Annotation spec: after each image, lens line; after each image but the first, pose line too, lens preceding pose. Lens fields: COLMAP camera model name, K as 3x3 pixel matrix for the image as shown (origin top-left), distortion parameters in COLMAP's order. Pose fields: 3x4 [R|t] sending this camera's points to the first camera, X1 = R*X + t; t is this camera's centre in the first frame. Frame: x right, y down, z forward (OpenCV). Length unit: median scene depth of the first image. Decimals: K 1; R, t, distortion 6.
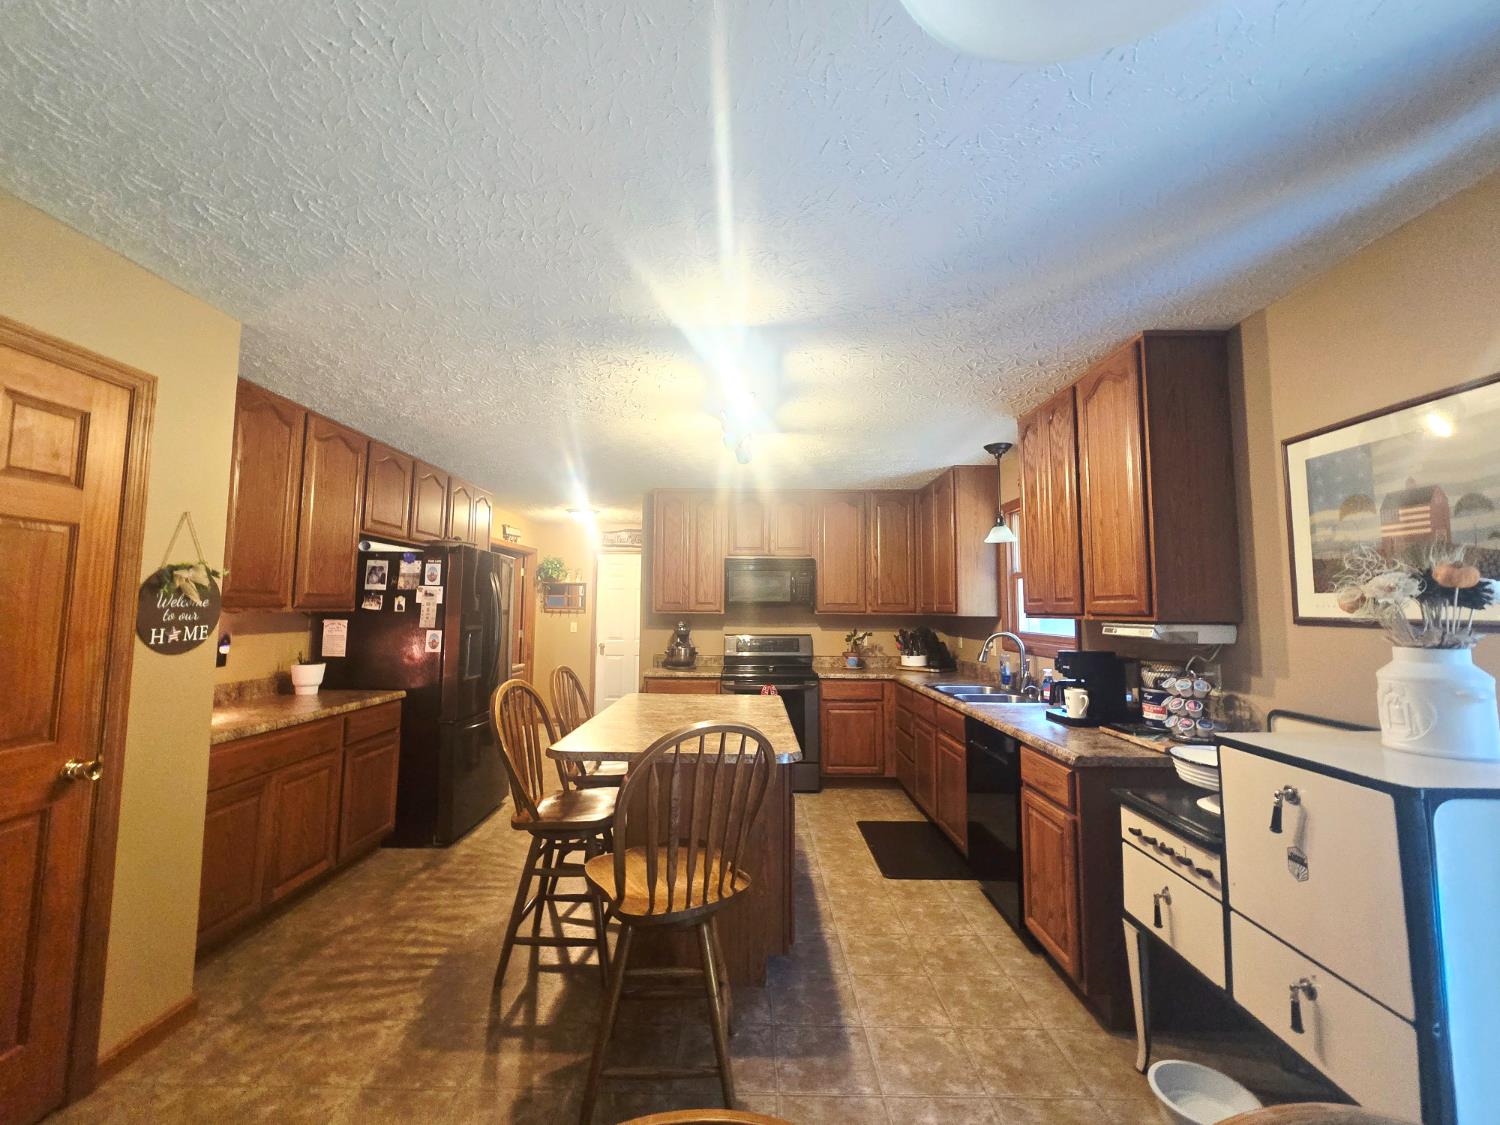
lens RADIAL K [[611.0, 0, 750.1], [0, 611.0, 560.1], [0, 0, 1]] dist [-0.001732, 0.000266]
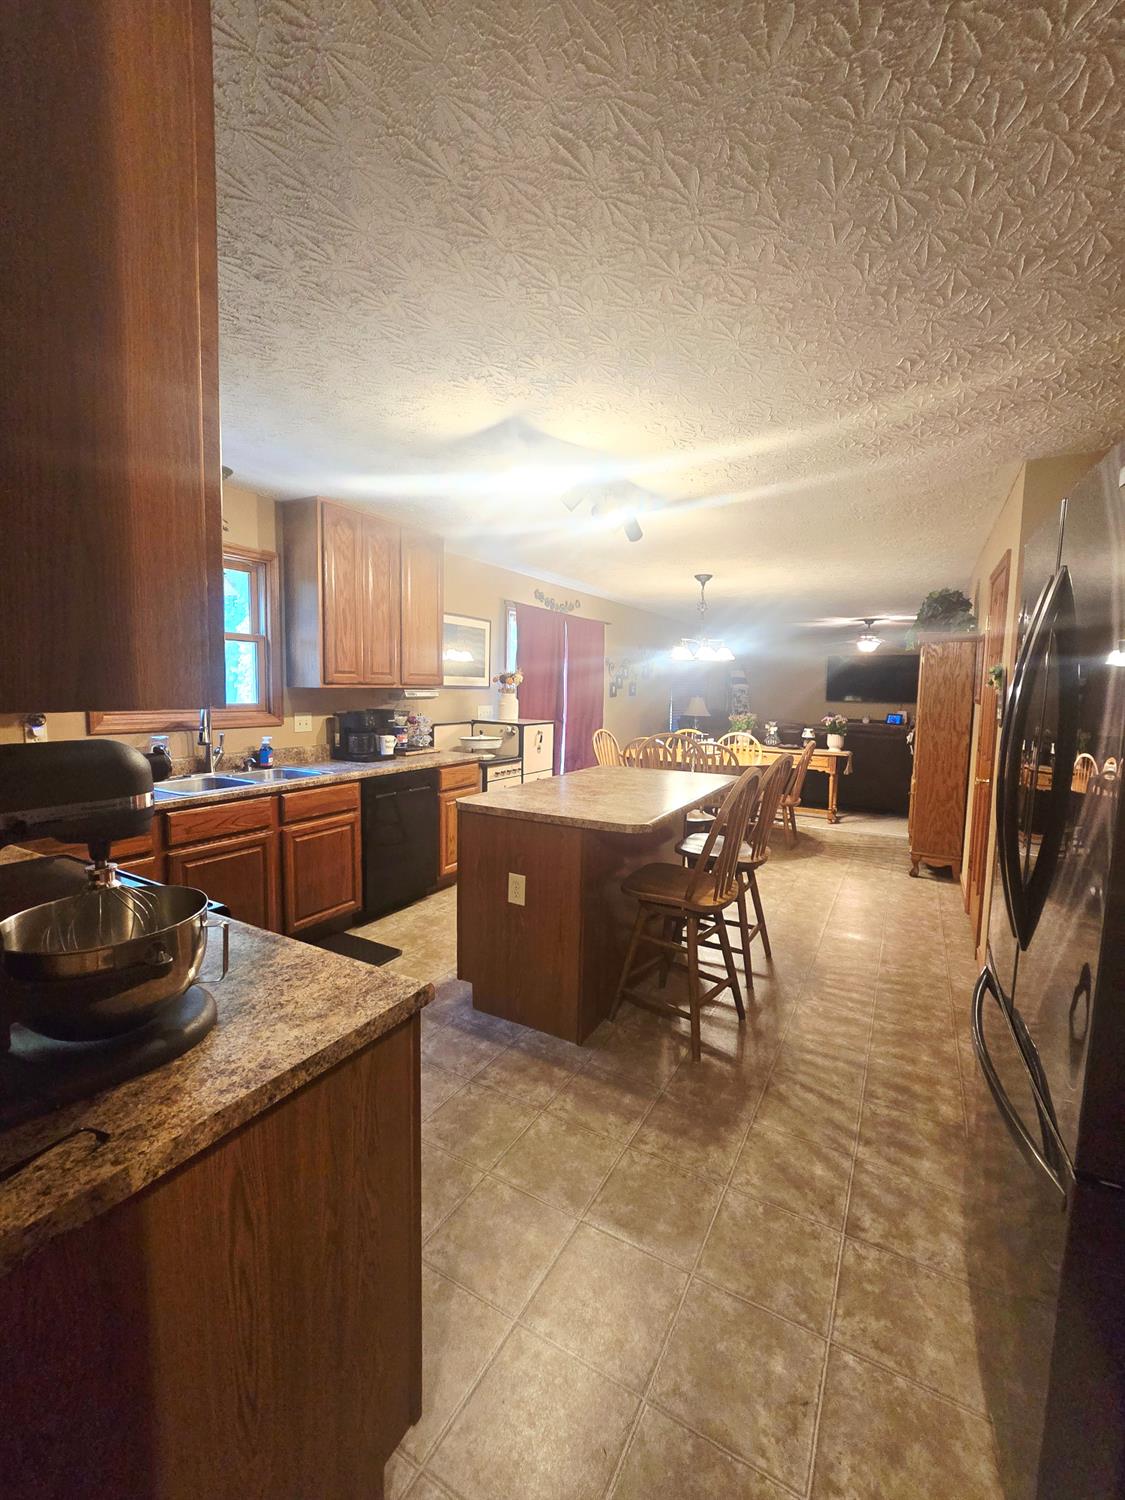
lens RADIAL K [[611.0, 0, 564.8], [0, 611.0, 744.5], [0, 0, 1]] dist [-0.001732, 0.000266]
pose [[-0.867475, -0.074790, 0.491827, -0.576174], [-0.069301, 0.997162, 0.029402, 0.170544], [-0.492631, -0.008579, -0.870196, 2.149914]]
